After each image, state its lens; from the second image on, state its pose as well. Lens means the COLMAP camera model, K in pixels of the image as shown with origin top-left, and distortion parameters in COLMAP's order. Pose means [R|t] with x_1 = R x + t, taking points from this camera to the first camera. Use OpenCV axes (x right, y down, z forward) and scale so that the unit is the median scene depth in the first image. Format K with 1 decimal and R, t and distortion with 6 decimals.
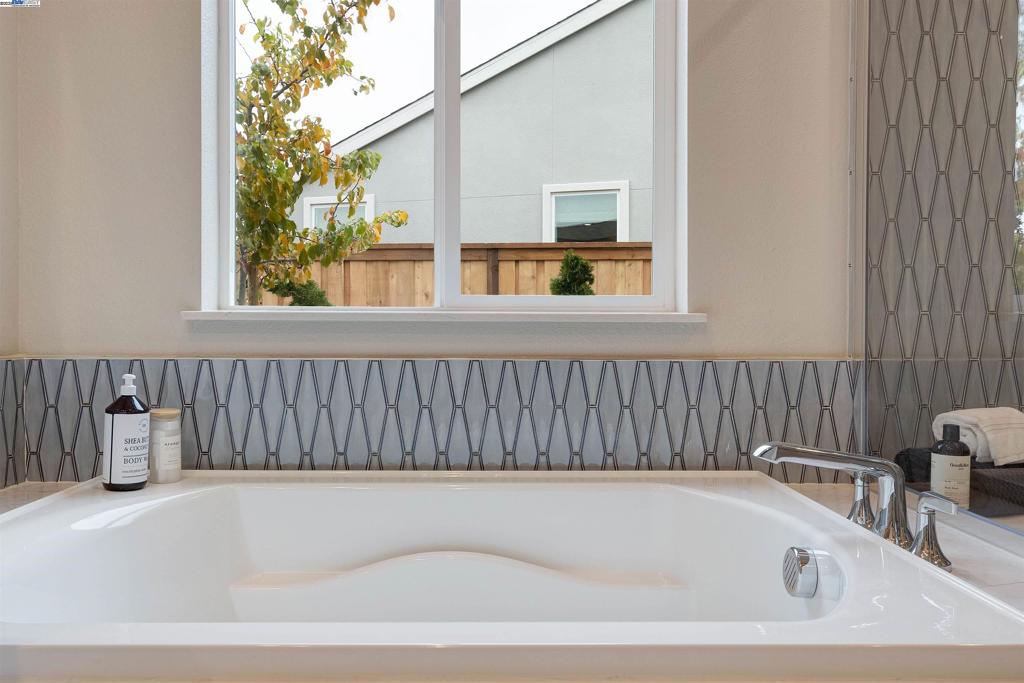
lens RADIAL K [[805.1, 0, 512.6], [0, 805.1, 348.6], [0, 0, 1]] dist [0.000706, -0.005906]
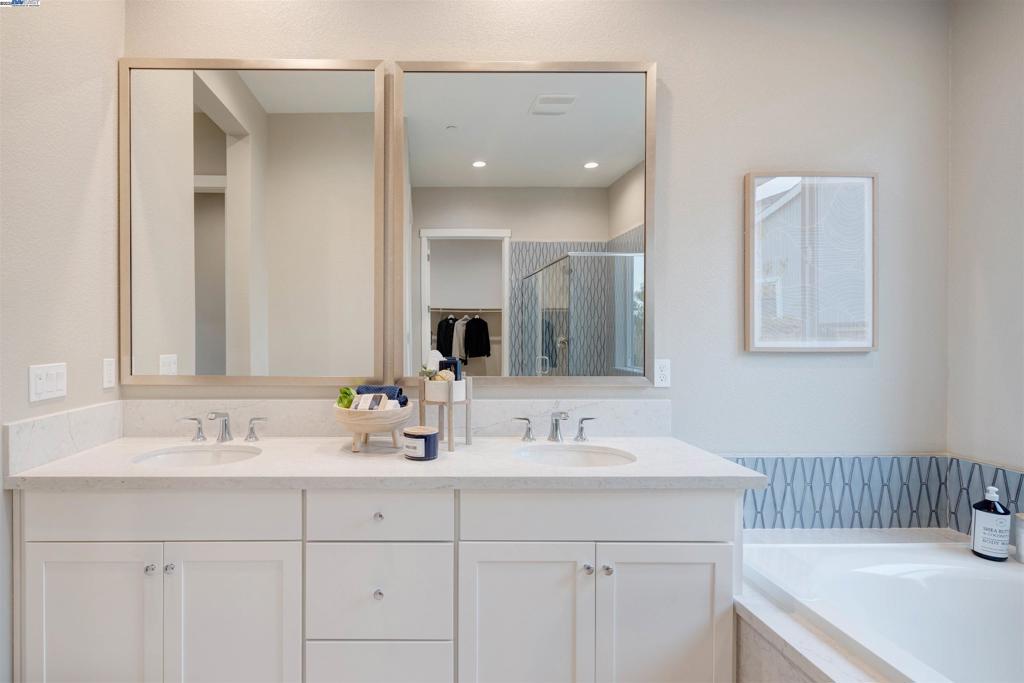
lens RADIAL K [[495.7, 0, 433.1], [0, 495.7, 341.9], [0, 0, 1]] dist [0.004424, -0.002365]
pose [[-0.017615, 0.002159, -0.999843, 0.471362], [-0.028273, 0.999597, 0.002657, -0.203186], [0.999445, 0.028315, -0.017547, -0.090338]]
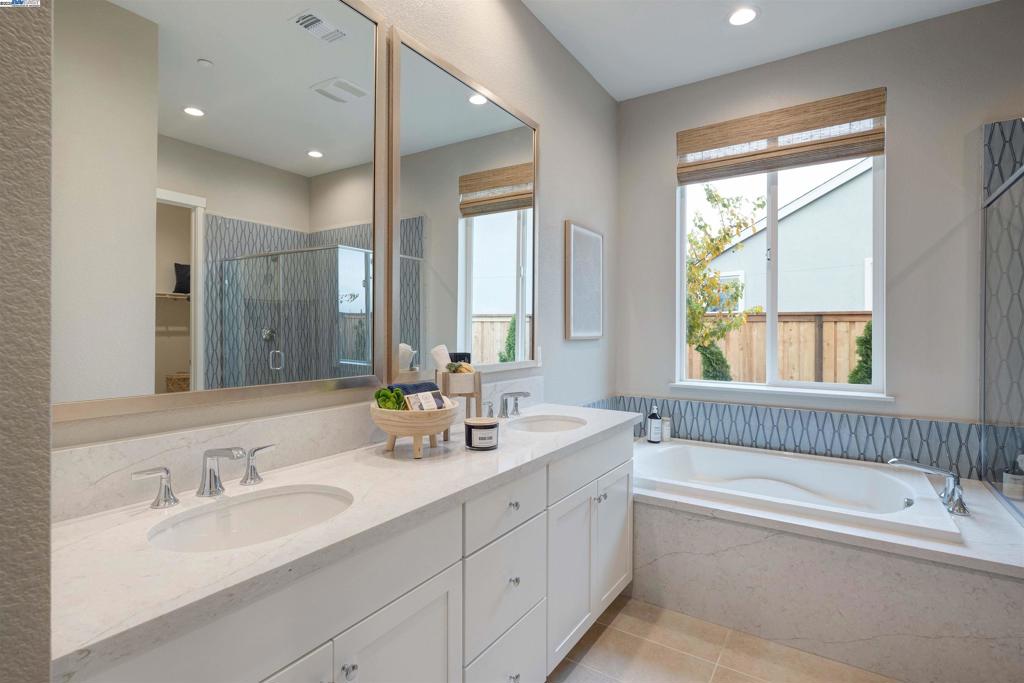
lens RADIAL K [[495.7, 0, 509.6], [0, 495.7, 339.9], [0, 0, 1]] dist [0.004424, -0.002365]
pose [[0.817773, 0.006769, -0.575501, 0.153283], [-0.012839, 0.999897, -0.006483, -0.185690], [0.575398, 0.012690, 0.817775, -0.819941]]
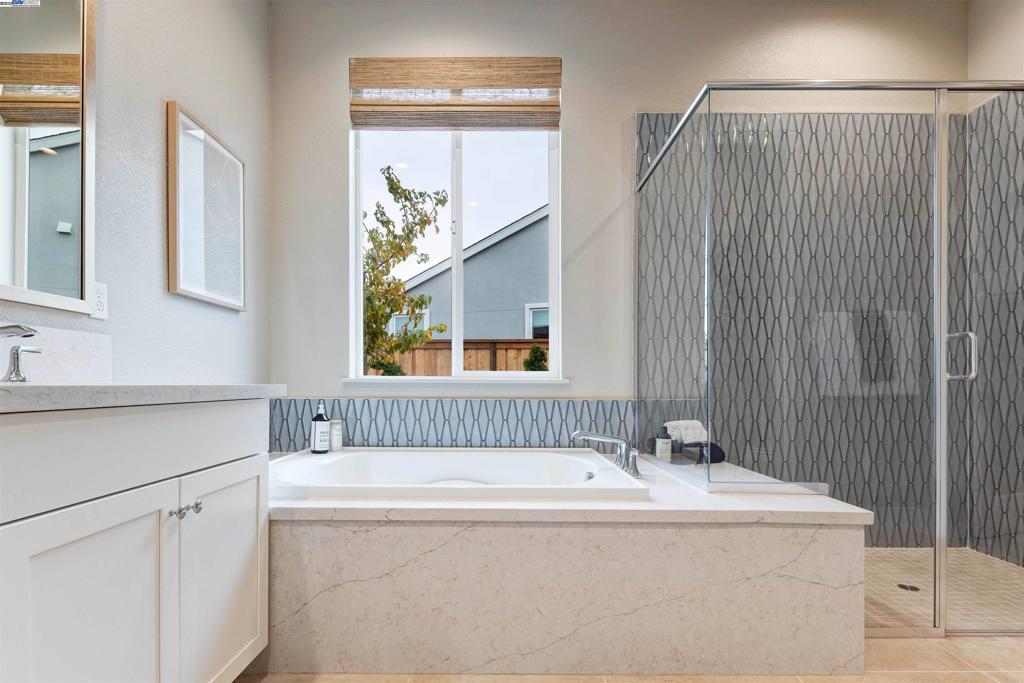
lens RADIAL K [[495.7, 0, 503.1], [0, 495.7, 388.2], [0, 0, 1]] dist [0.004424, -0.002365]
pose [[0.999702, 0.001181, -0.024386, 0.085994], [-0.001692, 0.999779, -0.020969, 0.011213], [0.024356, 0.021004, 0.999483, -0.407535]]
